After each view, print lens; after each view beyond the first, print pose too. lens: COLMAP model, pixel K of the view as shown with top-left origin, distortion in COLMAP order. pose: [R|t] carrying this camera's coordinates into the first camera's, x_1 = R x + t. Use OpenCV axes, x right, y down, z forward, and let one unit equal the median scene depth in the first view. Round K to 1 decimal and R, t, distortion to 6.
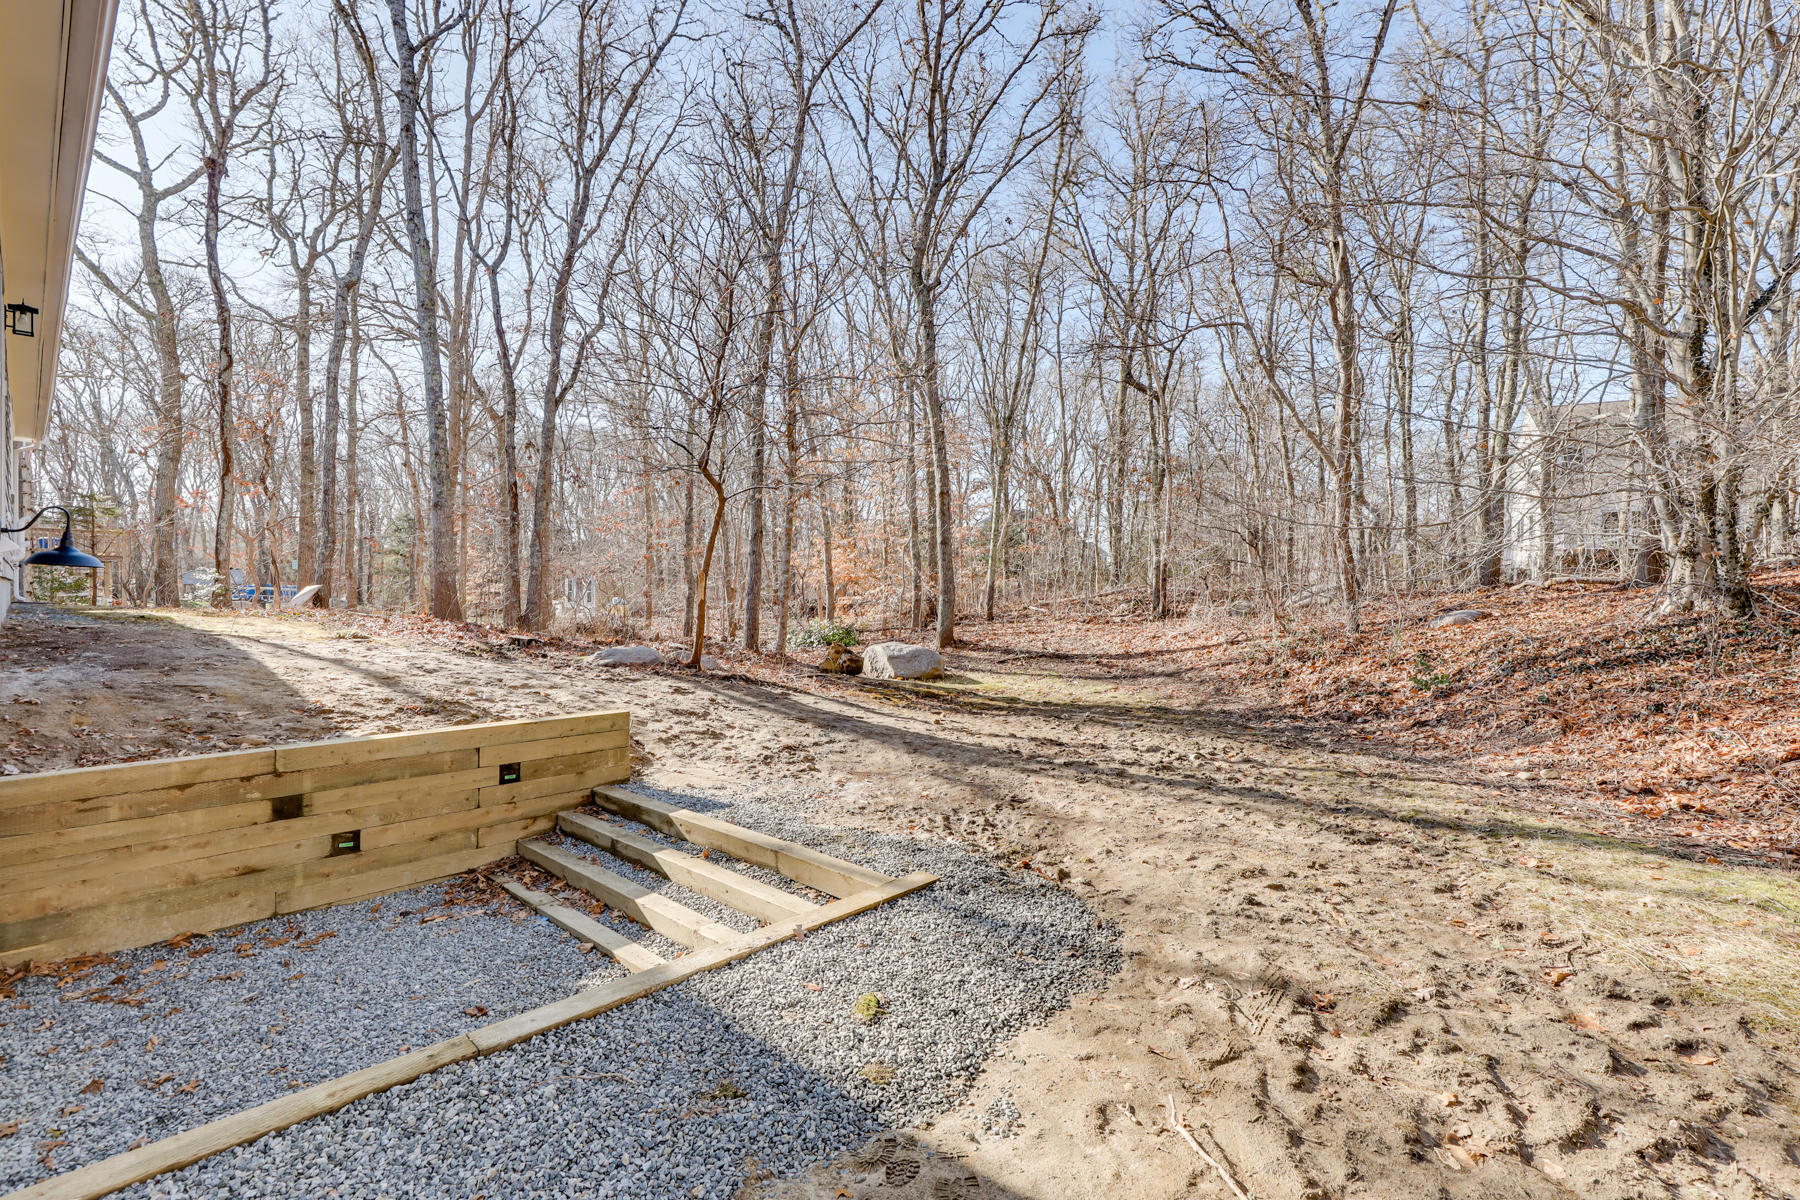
lens RADIAL K [[826.4, 0, 912.8], [0, 826.4, 590.6], [0, 0, 1]] dist [-0.000689, 0.000227]
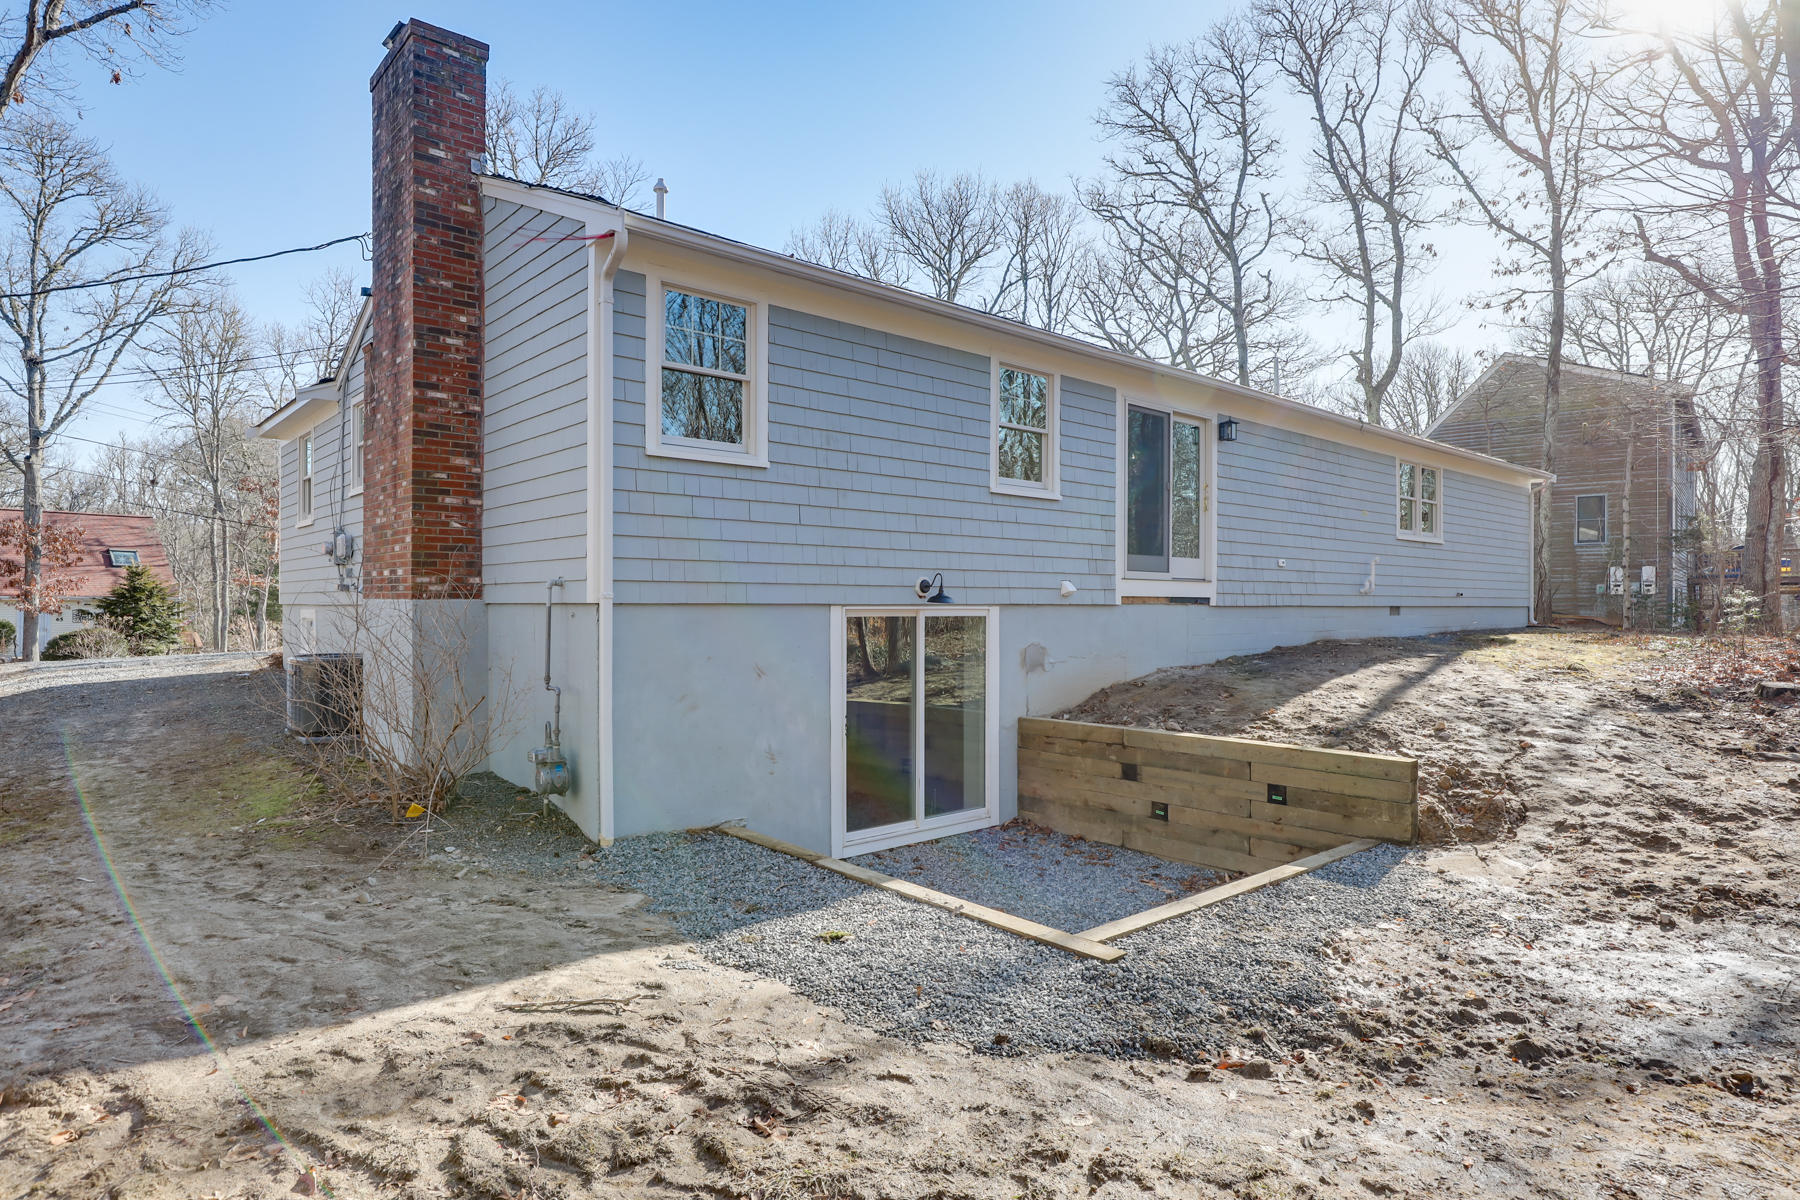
lens RADIAL K [[991.5, 0, 900.0], [0, 991.5, 600.0], [0, 0, 1]] dist [-0.000432, -0.000068]
pose [[-0.104939, -0.012180, -0.994404, 0.990471], [-0.003646, 0.999923, -0.011863, -0.003665], [0.994472, 0.002381, -0.104976, 0.839509]]
